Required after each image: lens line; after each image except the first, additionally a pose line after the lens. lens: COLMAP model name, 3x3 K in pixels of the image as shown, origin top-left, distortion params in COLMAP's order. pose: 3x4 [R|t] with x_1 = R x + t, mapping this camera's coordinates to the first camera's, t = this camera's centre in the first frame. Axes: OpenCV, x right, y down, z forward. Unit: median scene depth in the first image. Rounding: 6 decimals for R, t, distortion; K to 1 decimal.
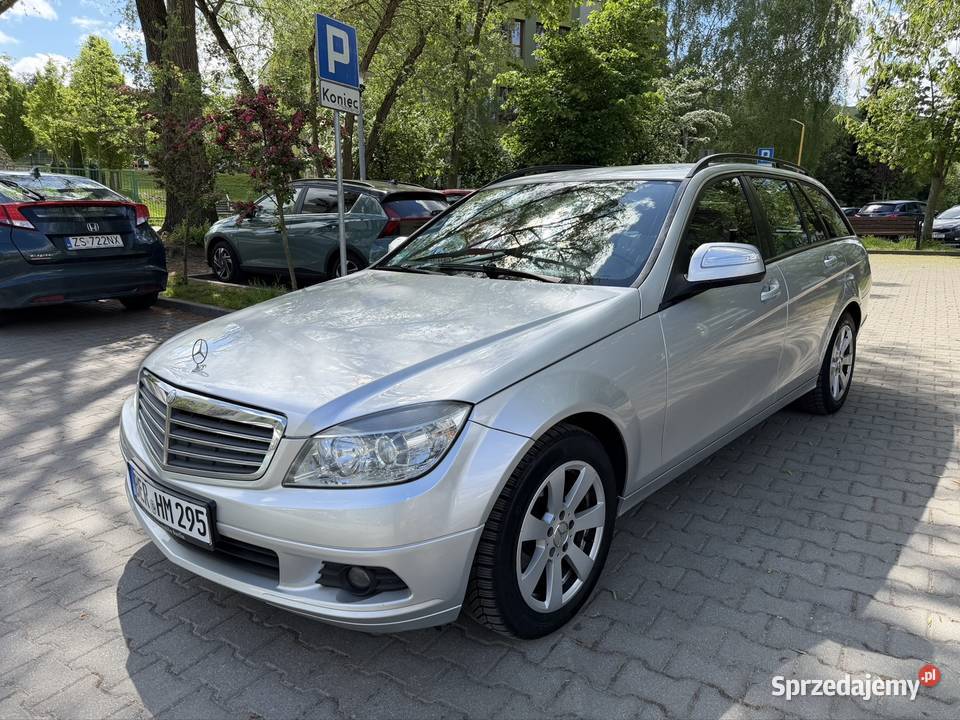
lens RADIAL K [[724.2, 0, 517.2], [0, 724.2, 358.6], [0, 0, 1]] dist [-0.003892, -0.002436]
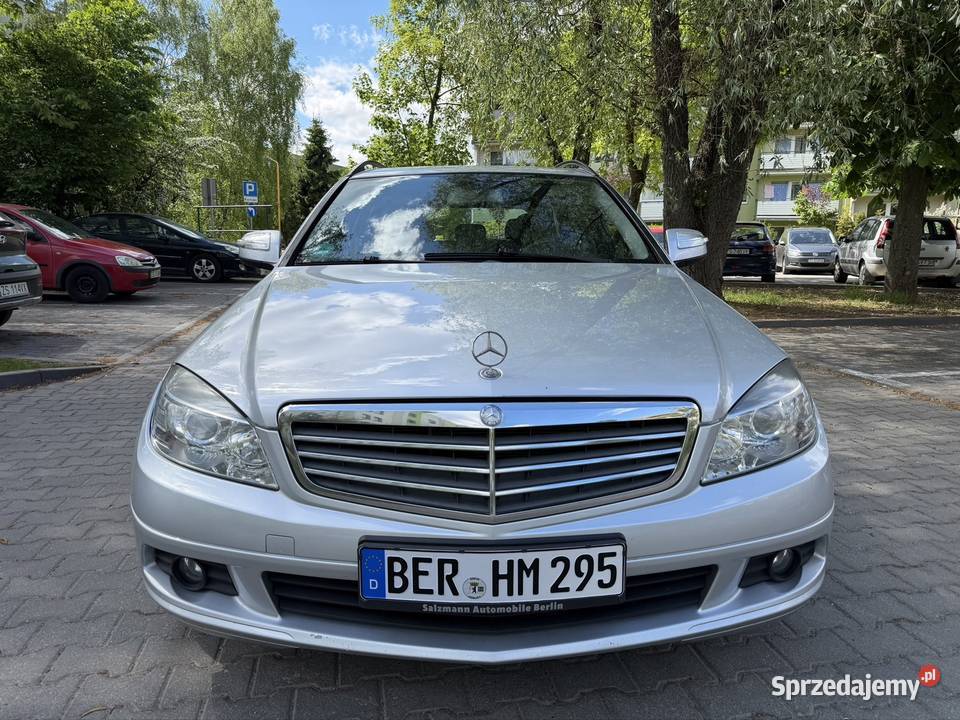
lens RADIAL K [[686.8, 0, 480.0], [0, 686.8, 360.0], [0, 0, 1]] dist [-0.001136, -0.007365]
pose [[0.715927, -0.103950, 0.690394, -0.962390], [0.133873, 0.990944, 0.010379, -0.004950], [-0.685221, 0.084994, 0.723359, 0.562793]]
